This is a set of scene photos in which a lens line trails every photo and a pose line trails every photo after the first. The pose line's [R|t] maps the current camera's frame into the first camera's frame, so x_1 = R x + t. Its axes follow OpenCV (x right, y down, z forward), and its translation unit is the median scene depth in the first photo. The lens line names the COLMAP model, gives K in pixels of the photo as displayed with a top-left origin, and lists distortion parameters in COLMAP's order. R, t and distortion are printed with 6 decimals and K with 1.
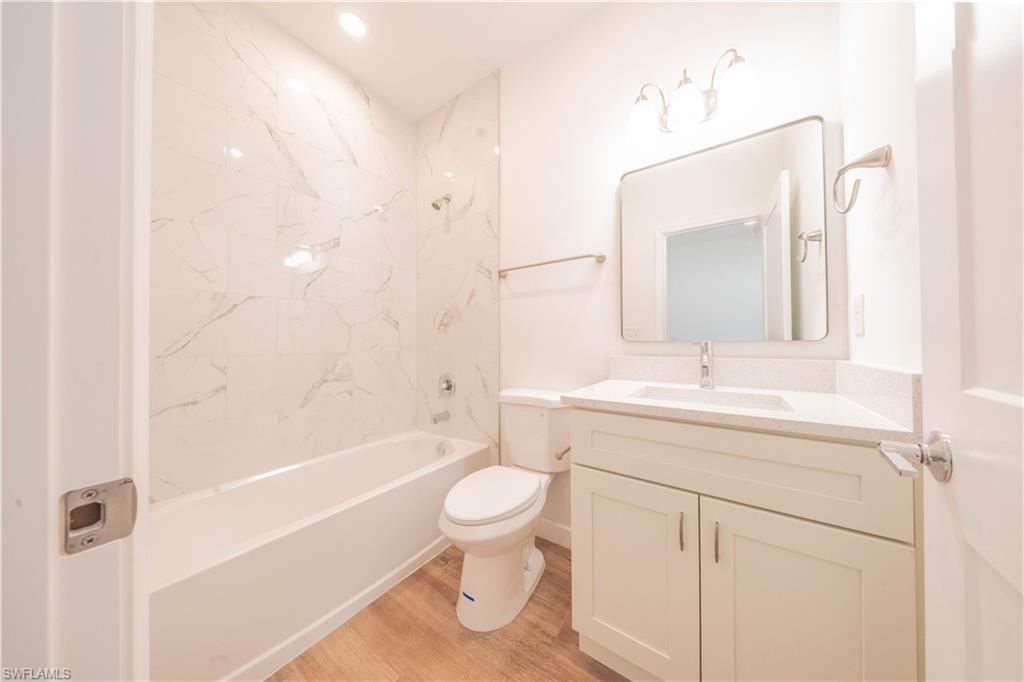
lens RADIAL K [[307.4, 0, 510.2], [0, 307.4, 340.7], [0, 0, 1]] dist [-0.001475, -0.001106]
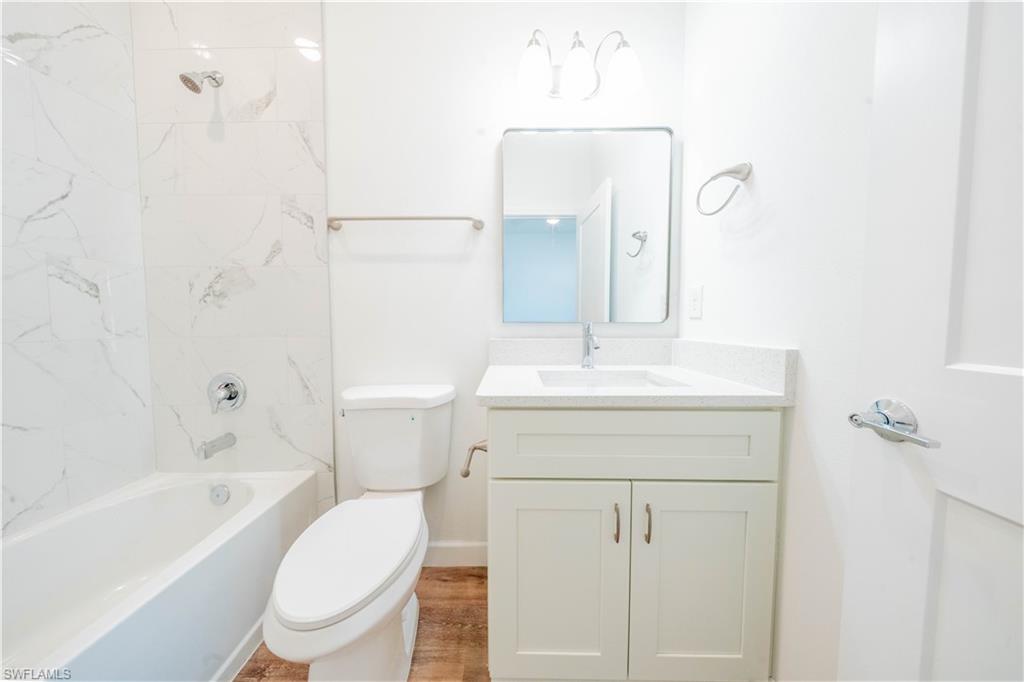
lens RADIAL K [[307.4, 0, 494.9], [0, 307.4, 340.1], [0, 0, 1]] dist [-0.001475, -0.001106]
pose [[0.821833, -0.029373, 0.568970, -0.149589], [-0.004685, 0.998288, 0.058304, 0.001170], [-0.569709, -0.050582, 0.820289, 0.252526]]
